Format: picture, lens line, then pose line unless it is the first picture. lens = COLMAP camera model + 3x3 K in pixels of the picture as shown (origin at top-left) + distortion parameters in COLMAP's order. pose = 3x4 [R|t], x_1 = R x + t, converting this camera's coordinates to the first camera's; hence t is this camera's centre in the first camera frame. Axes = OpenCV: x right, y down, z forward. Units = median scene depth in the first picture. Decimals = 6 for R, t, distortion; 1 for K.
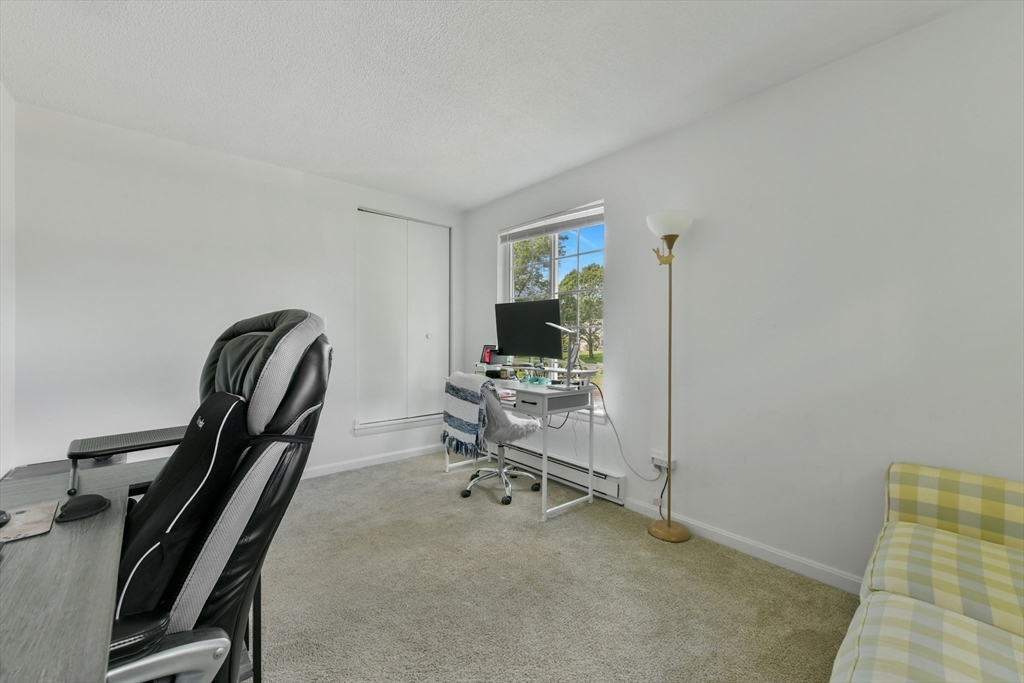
lens RADIAL K [[411.2, 0, 512.5], [0, 411.2, 339.7], [0, 0, 1]] dist [-0.002899, 0.000776]
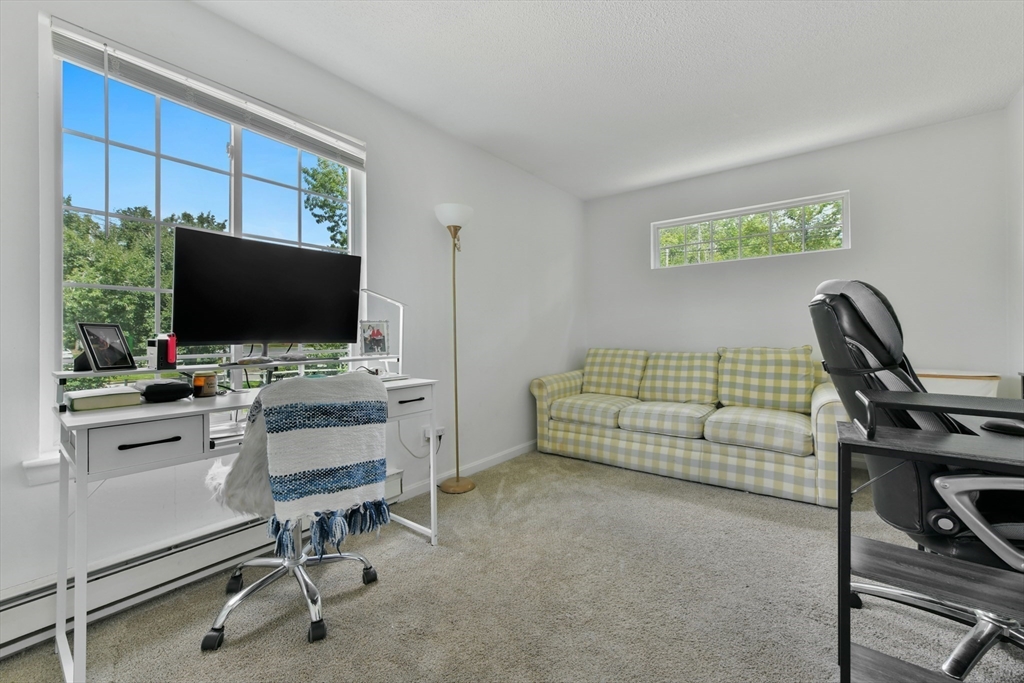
lens RADIAL K [[411.2, 0, 511.1], [0, 411.2, 334.9], [0, 0, 1]] dist [-0.002899, 0.000776]
pose [[-0.205662, -0.003615, 0.978616, -0.640169], [0.011169, 0.999919, 0.006041, 0.034205], [-0.978559, 0.012173, -0.205605, 0.904875]]
